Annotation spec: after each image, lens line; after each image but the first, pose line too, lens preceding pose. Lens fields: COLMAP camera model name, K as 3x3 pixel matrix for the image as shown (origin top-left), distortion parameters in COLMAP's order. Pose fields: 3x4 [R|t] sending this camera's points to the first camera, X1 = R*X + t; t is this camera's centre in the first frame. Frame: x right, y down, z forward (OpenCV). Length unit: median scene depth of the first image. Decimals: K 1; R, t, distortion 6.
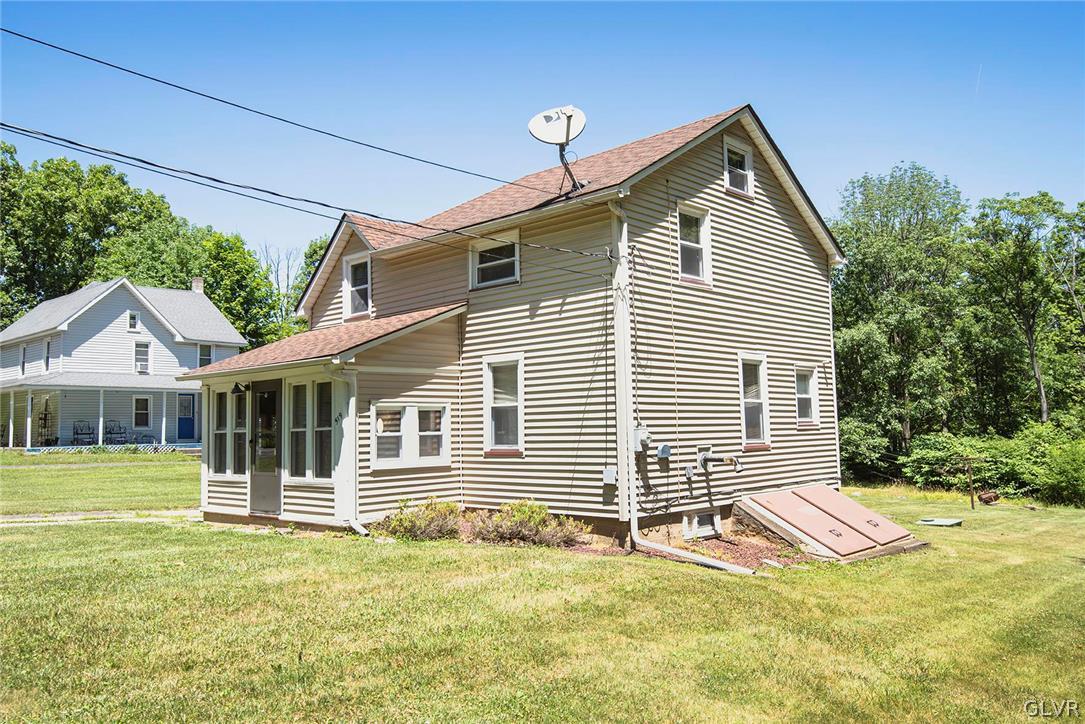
lens RADIAL K [[835.0, 0, 542.5], [0, 835.0, 362.0], [0, 0, 1]] dist [0.000293, 0.000165]
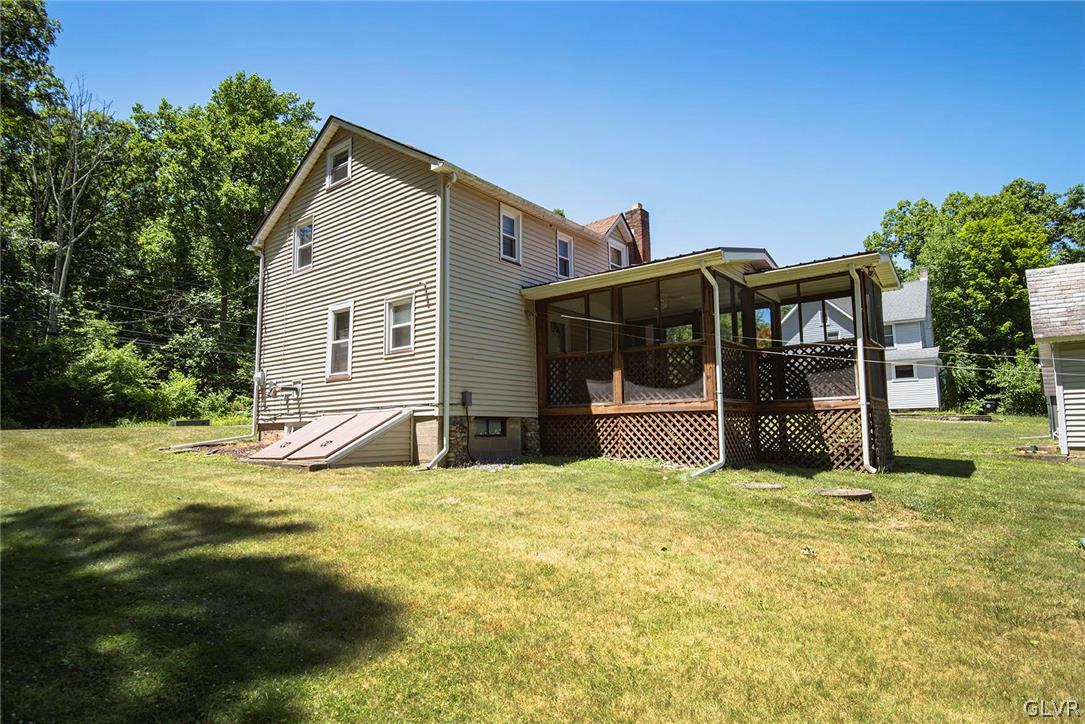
lens RADIAL K [[586.1, 0, 542.5], [0, 586.1, 362.0], [0, 0, 1]] dist [0.000028, -0.000018]
pose [[0.092383, -0.098791, -0.990811, 1.174519], [0.092972, 0.991575, -0.090199, 0.188821], [0.991374, -0.083785, 0.100789, 1.238945]]
